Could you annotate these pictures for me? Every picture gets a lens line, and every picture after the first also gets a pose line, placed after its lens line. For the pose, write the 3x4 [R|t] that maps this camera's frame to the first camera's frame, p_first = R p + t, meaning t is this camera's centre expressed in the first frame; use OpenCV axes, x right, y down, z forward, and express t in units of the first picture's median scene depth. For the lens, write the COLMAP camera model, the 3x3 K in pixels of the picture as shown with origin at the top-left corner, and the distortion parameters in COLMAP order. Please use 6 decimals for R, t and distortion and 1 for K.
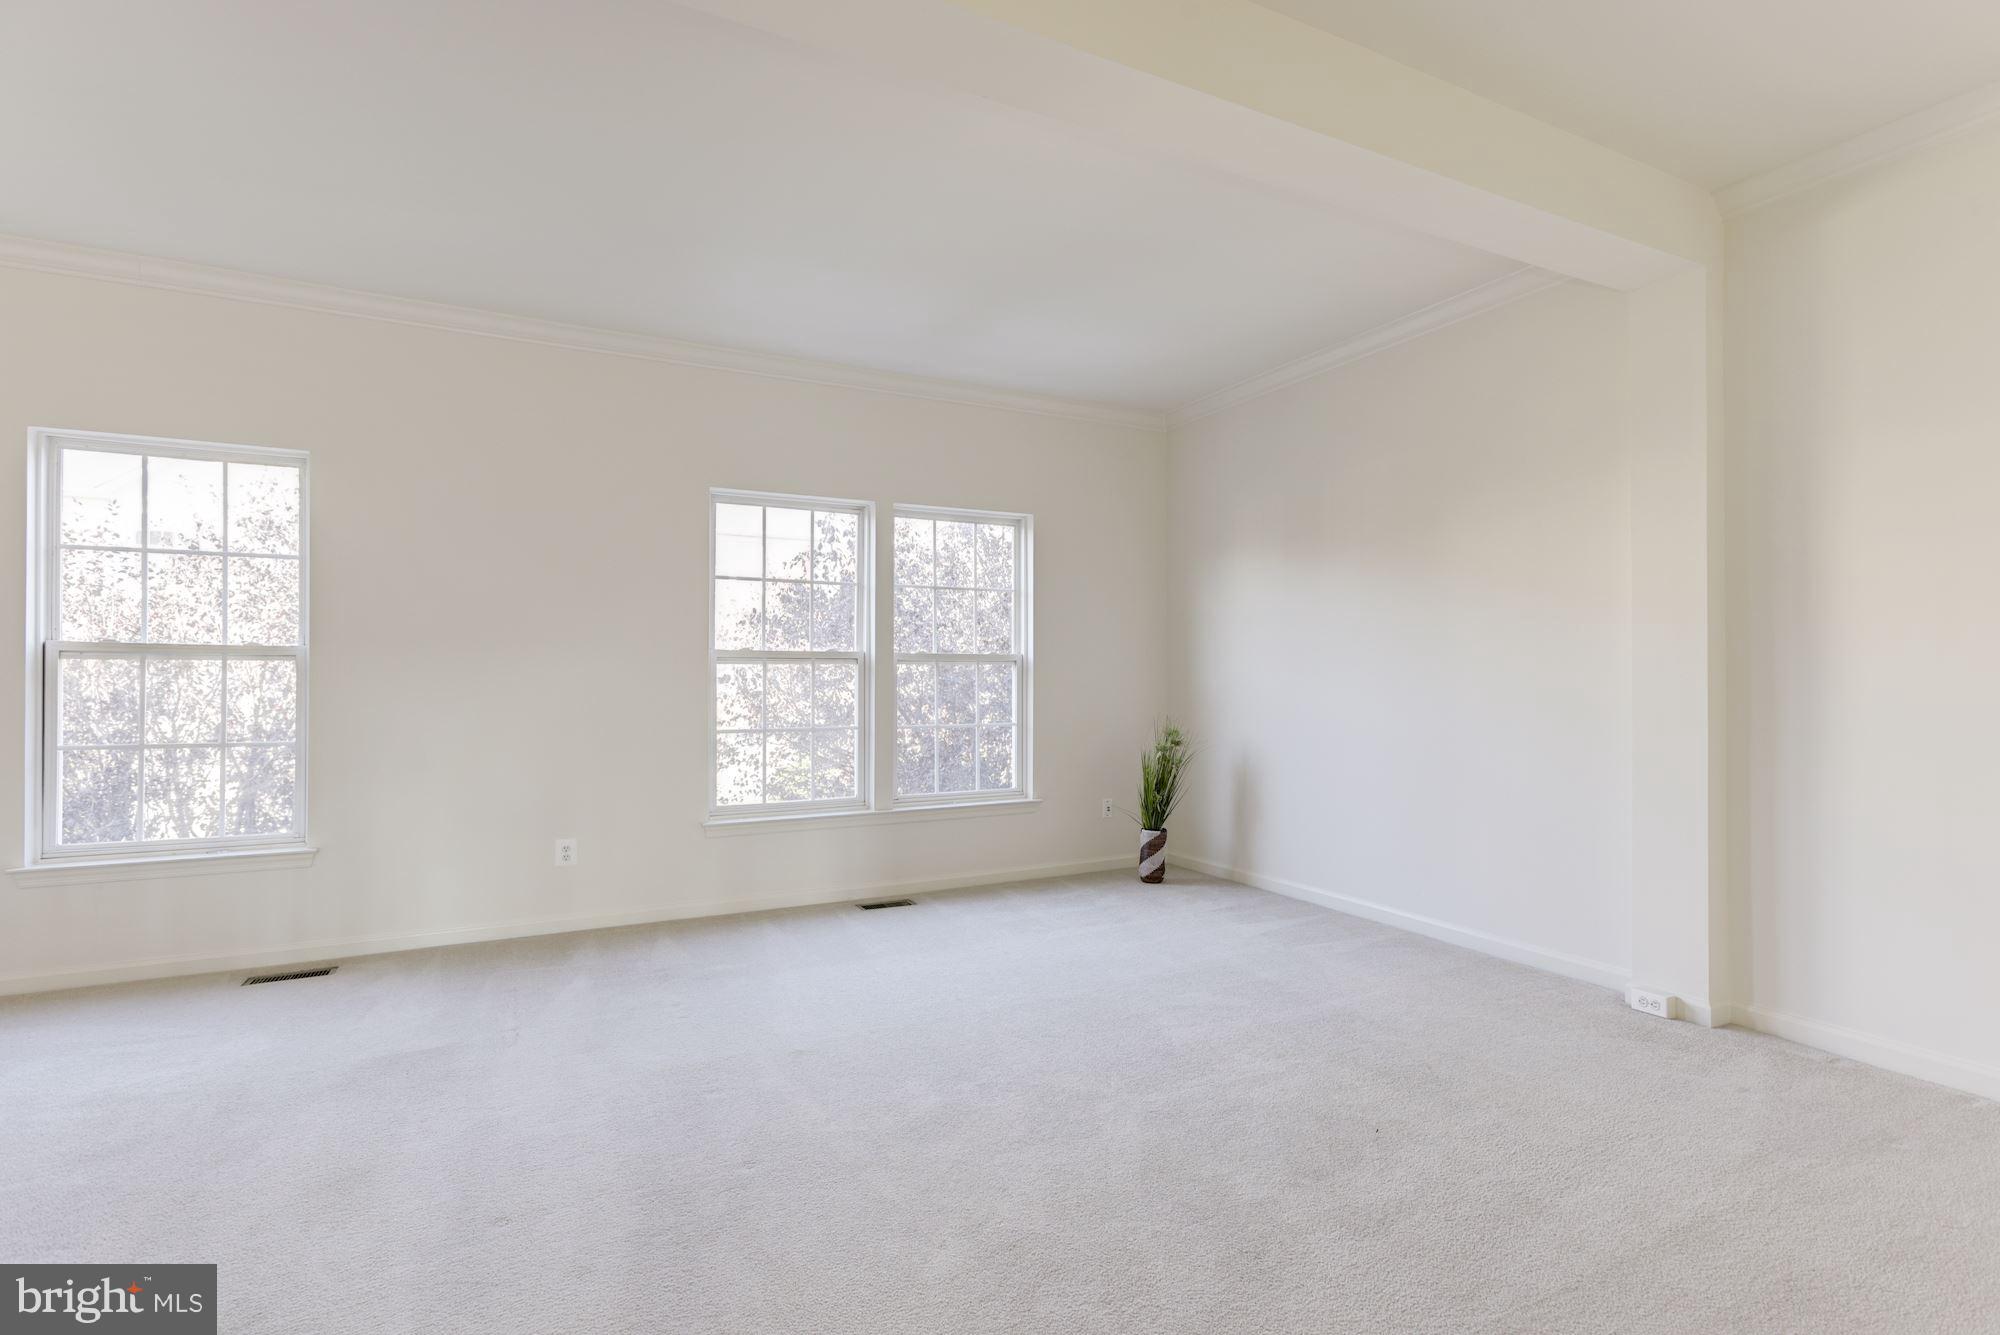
lens RADIAL K [[938.0, 0, 1022.1], [0, 938.0, 672.3], [0, 0, 1]] dist [0.003823, 0.000237]
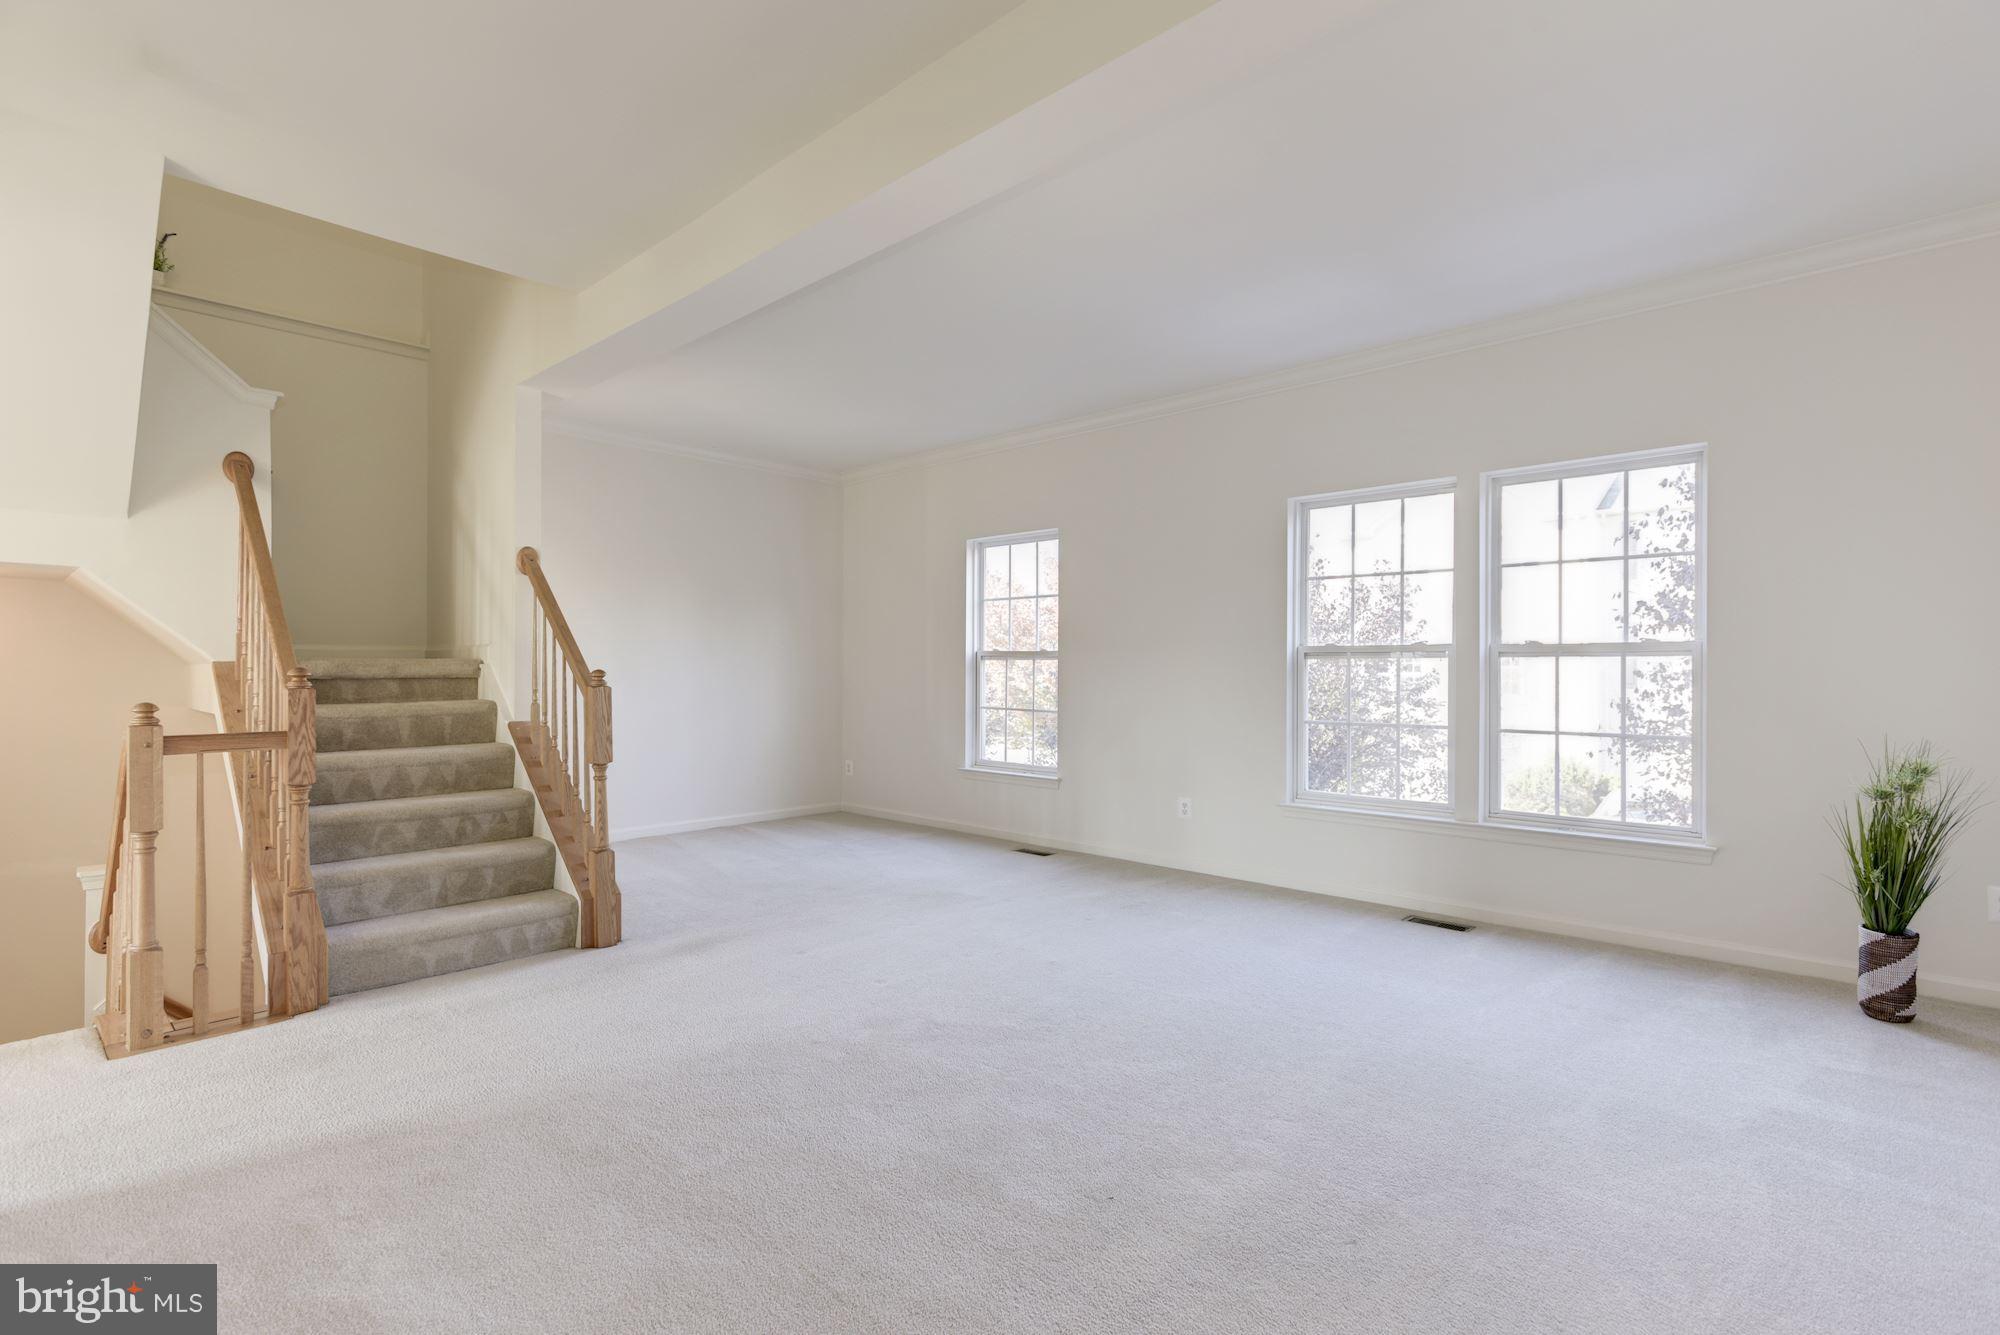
lens RADIAL K [[945.0, 0, 1000.0], [0, 945.0, 667.5], [0, 0, 1]] dist [-0.001202, 0.000836]
pose [[0.336675, -0.000610, -0.941621, 0.536178], [0.000149, 1.000000, -0.000594, 0.001360], [0.941621, 0.000060, 0.336675, 0.277571]]
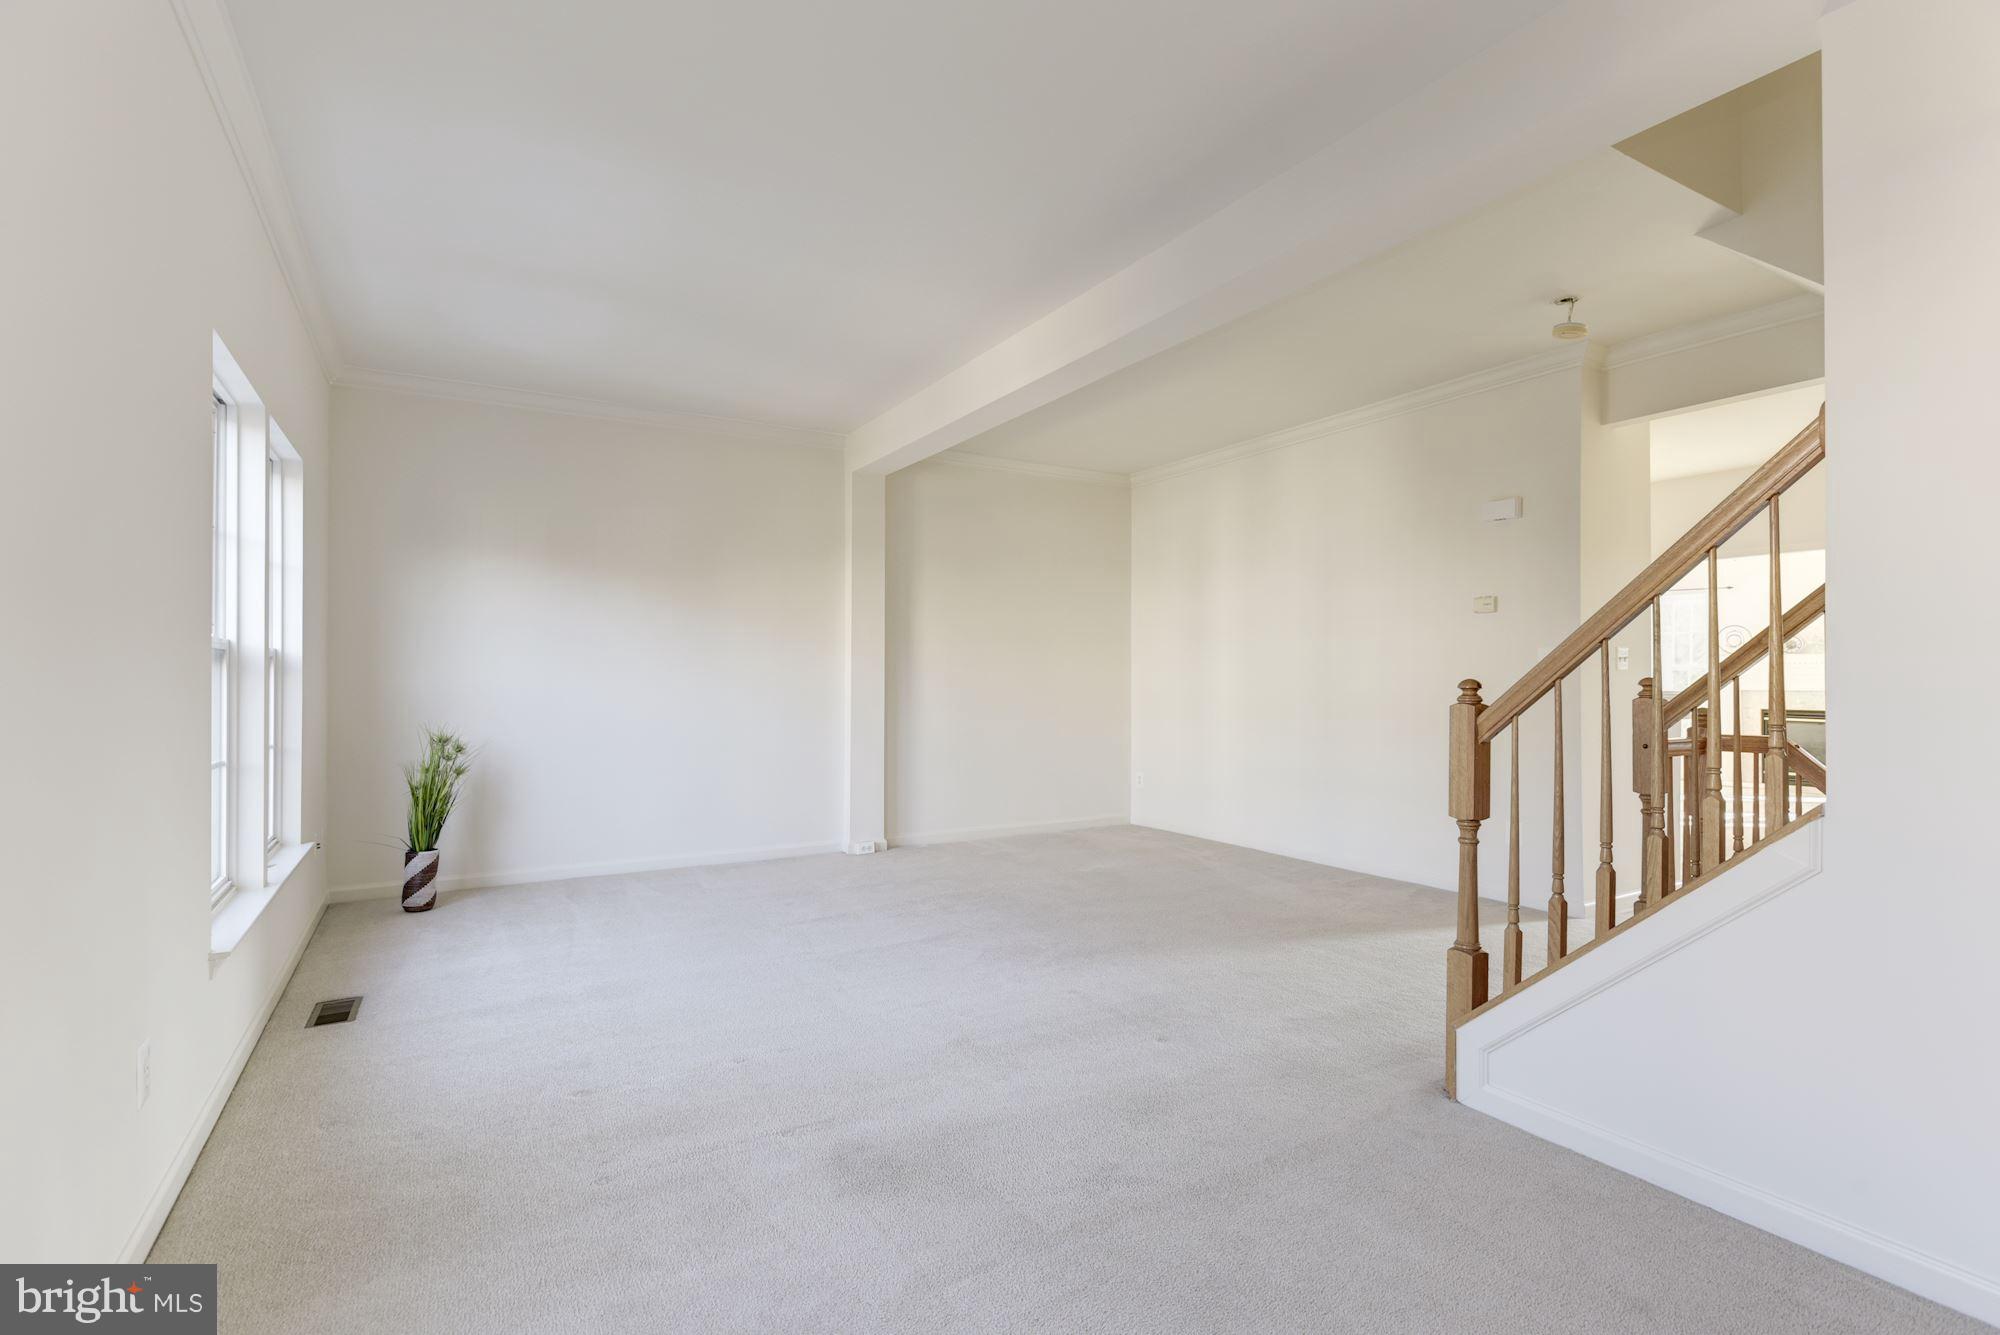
lens RADIAL K [[938.0, 0, 1022.1], [0, 938.0, 672.3], [0, 0, 1]] dist [0.003823, 0.000237]
pose [[-0.054725, 0.002658, 0.998498, -0.812911], [-0.007881, 0.999964, -0.003094, -0.003674], [-0.998470, -0.008039, -0.054702, 0.502803]]
